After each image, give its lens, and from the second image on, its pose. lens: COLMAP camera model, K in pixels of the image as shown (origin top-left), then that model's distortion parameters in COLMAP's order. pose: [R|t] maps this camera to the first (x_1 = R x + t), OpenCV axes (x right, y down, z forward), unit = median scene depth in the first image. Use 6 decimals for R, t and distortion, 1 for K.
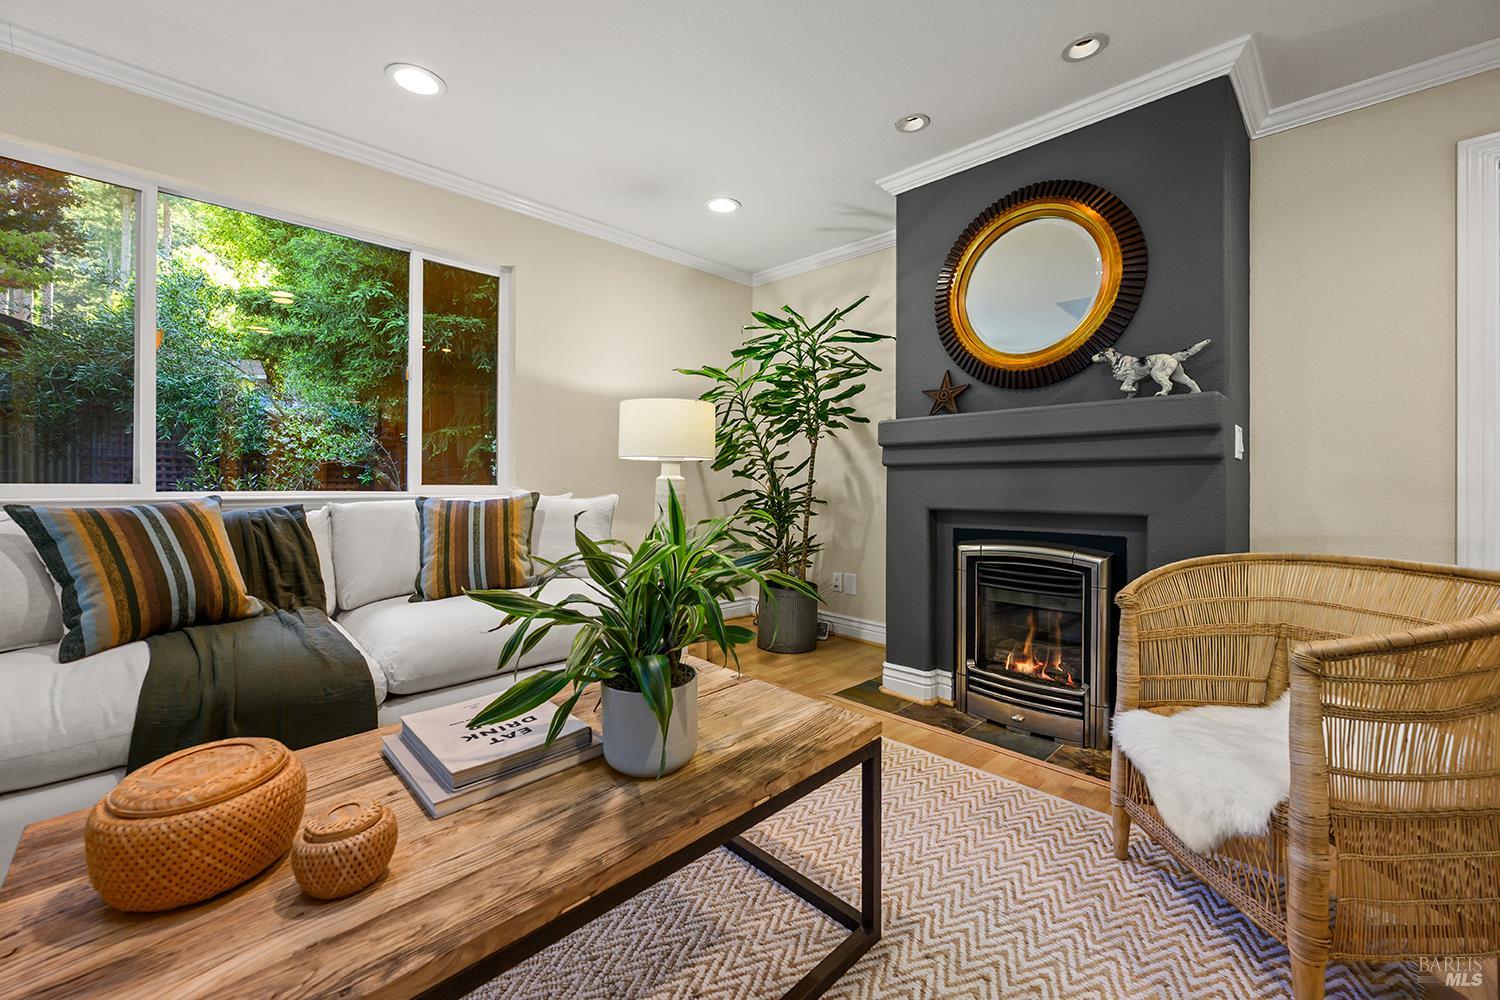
lens RADIAL K [[604.2, 0, 753.5], [0, 604.2, 485.2], [0, 0, 1]] dist [-0.000012, 0.000042]
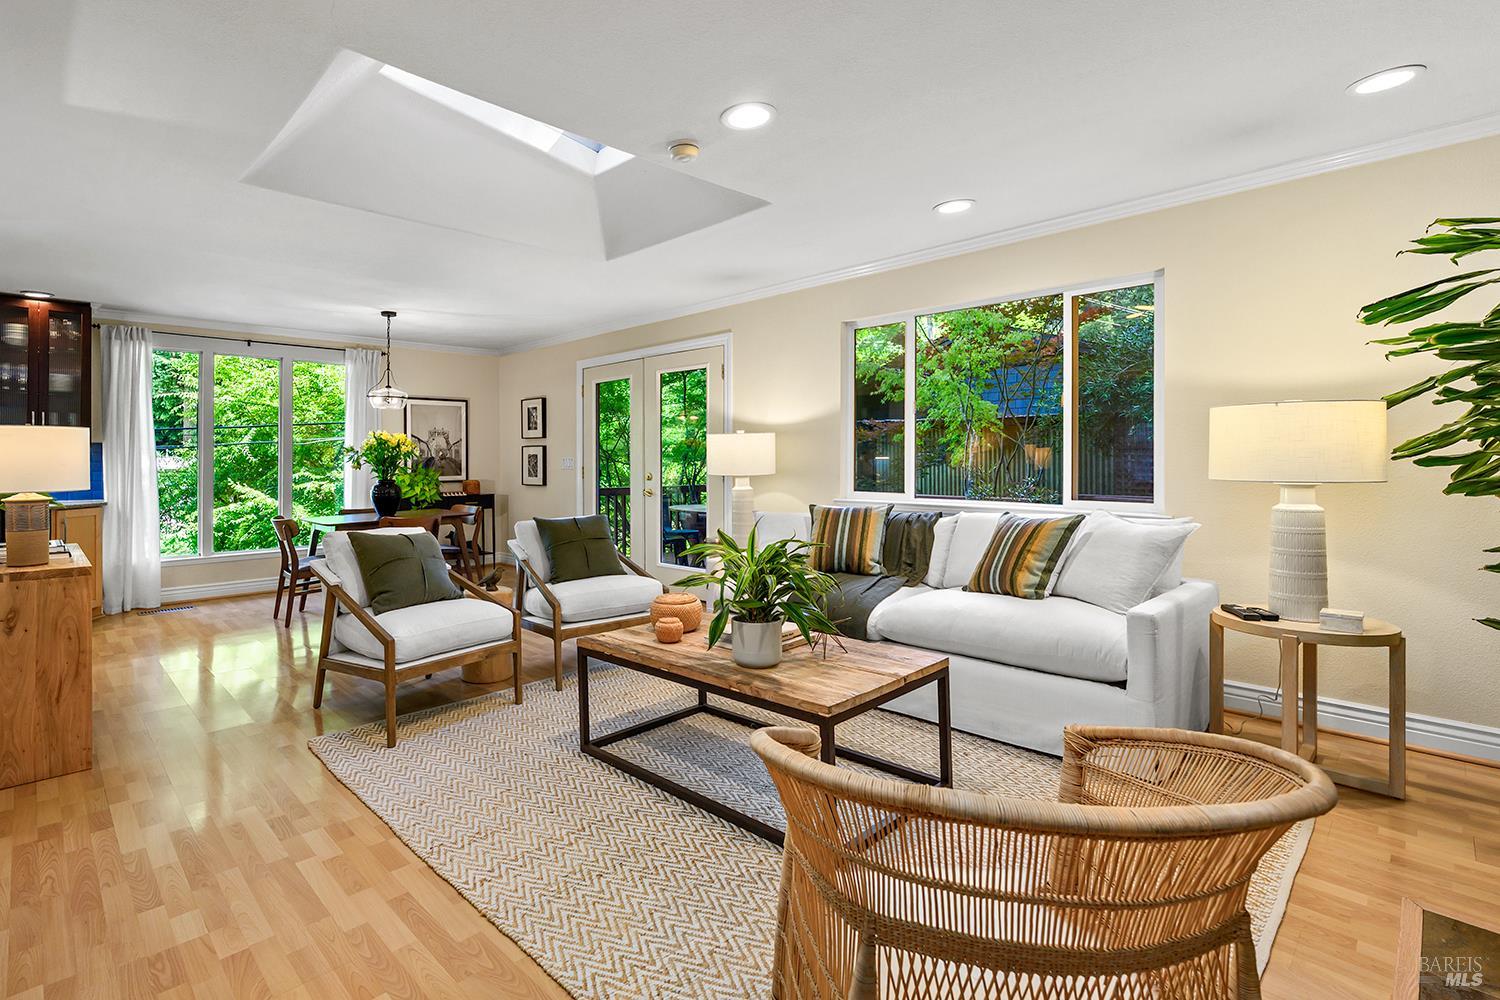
lens RADIAL K [[713.4, 0, 669.0], [0, 713.4, 464.8], [0, 0, 1]] dist [-0.000456, -0.000117]
pose [[-0.025225, 0.005157, -0.999668, 0.909257], [-0.001990, 0.999984, 0.005209, -0.081237], [0.999680, 0.002121, -0.025214, 0.337177]]
